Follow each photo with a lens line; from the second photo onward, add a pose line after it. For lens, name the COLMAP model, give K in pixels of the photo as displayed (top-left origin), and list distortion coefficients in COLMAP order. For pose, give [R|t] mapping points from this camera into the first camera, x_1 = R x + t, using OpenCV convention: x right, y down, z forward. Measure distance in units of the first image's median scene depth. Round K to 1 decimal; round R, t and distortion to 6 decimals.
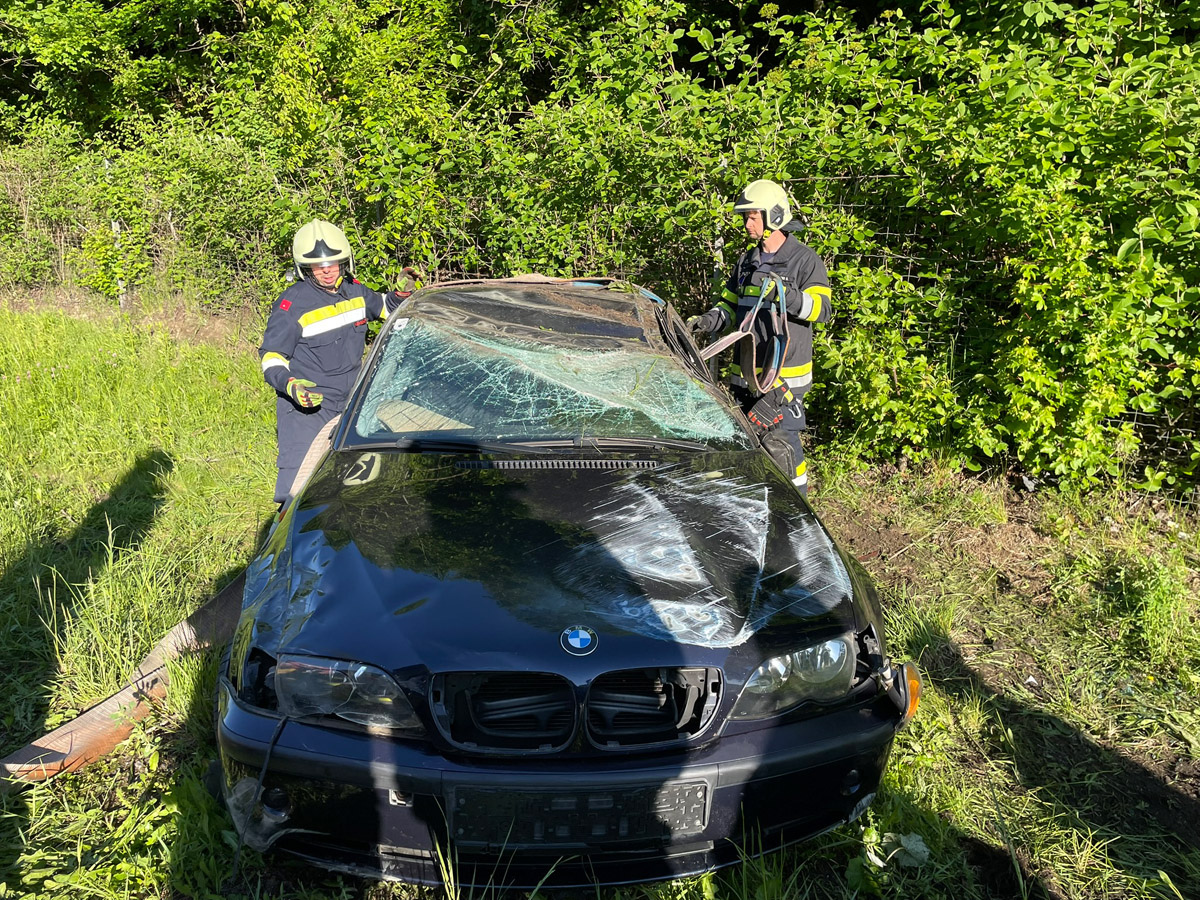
lens RADIAL K [[897.0, 0, 593.2], [0, 897.0, 423.0], [0, 0, 1]] dist [0.051862, -0.048646]
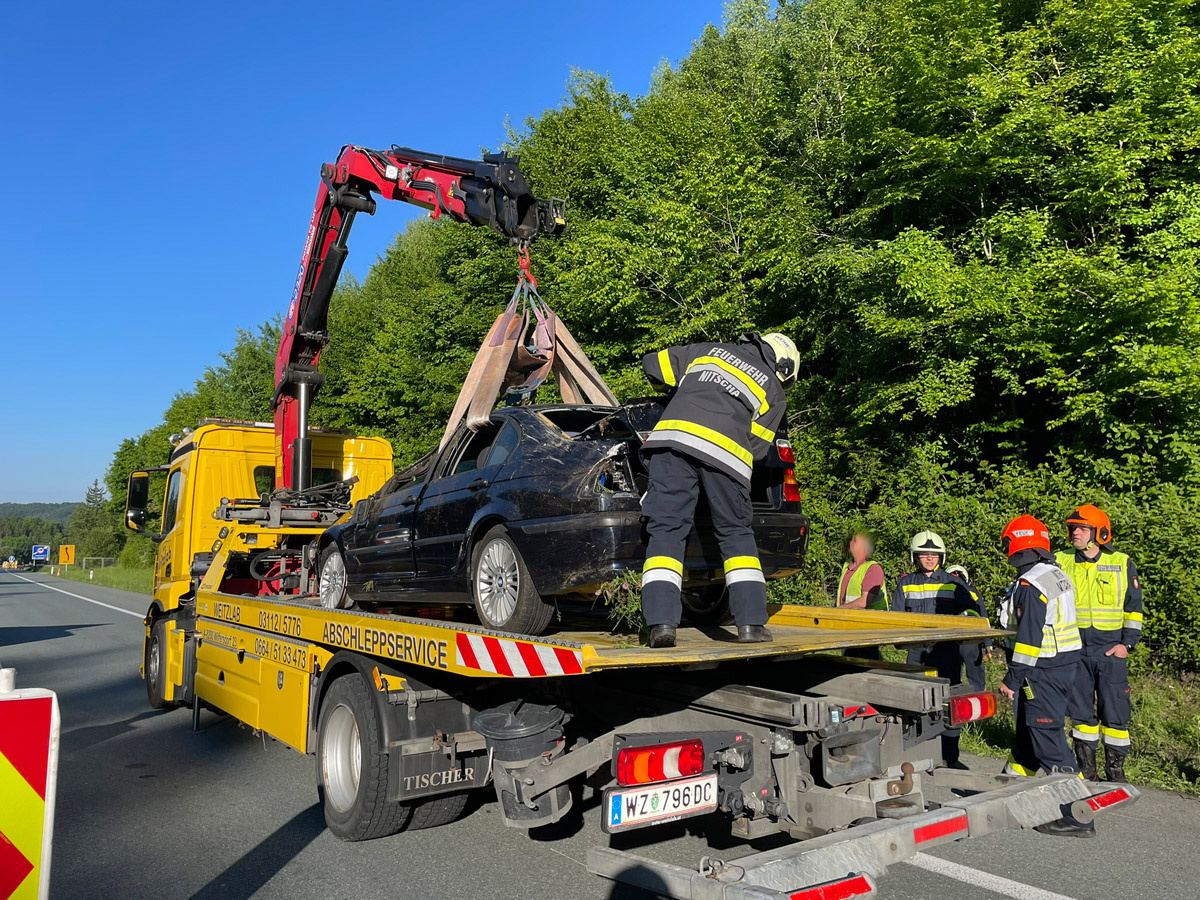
lens RADIAL K [[897.0, 0, 600.6], [0, 897.0, 452.5], [0, 0, 1]] dist [0.051862, -0.048646]
pose [[0.945502, -0.053414, -0.321206, 0.024149], [-0.051925, 0.949098, -0.310672, 0.290522], [0.321450, 0.310420, 0.894600, -1.484756]]
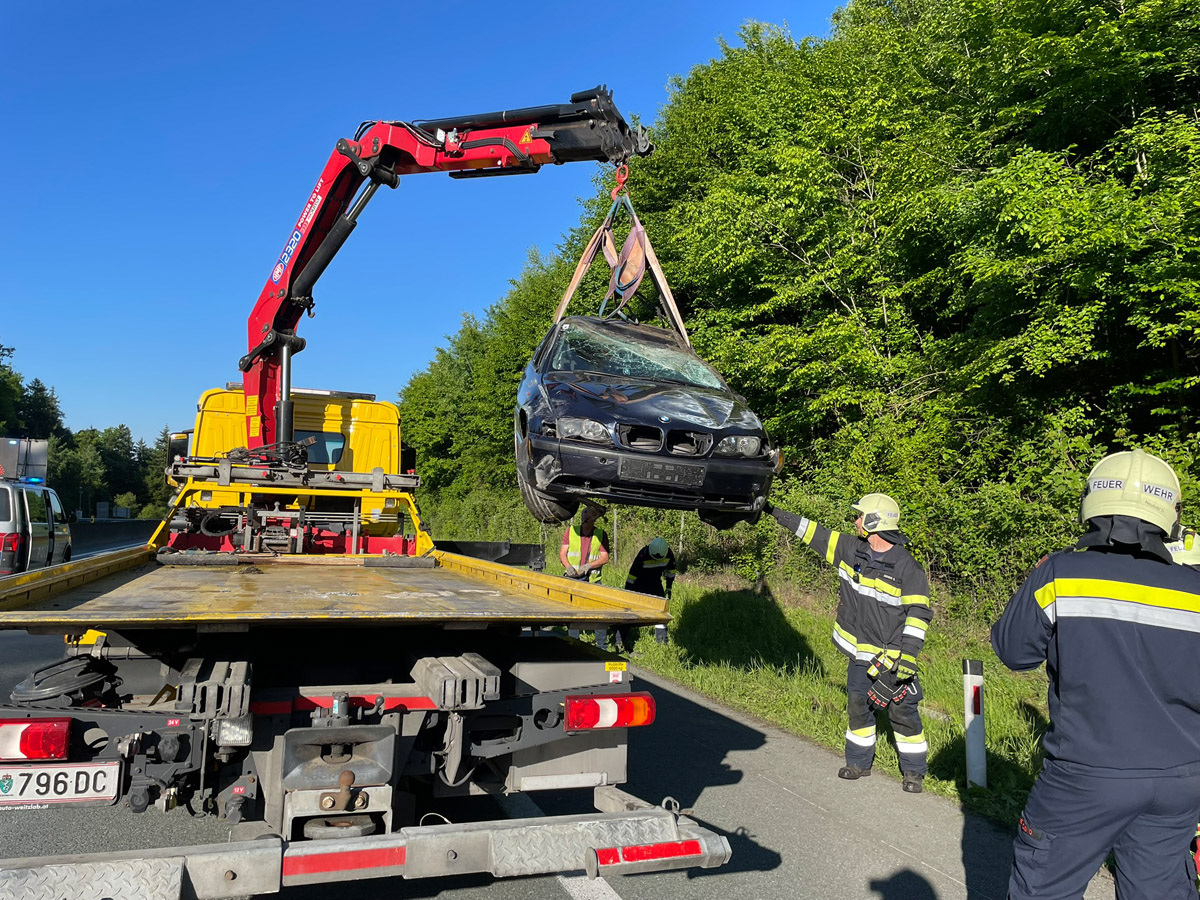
lens RADIAL K [[897.0, 0, 595.8], [0, 897.0, 450.6], [0, 0, 1]] dist [0.051862, -0.048646]
pose [[0.814979, -0.036729, -0.578326, 0.452724], [-0.142935, 0.954414, -0.262037, 0.225665], [0.561587, 0.296217, 0.772577, -1.114399]]
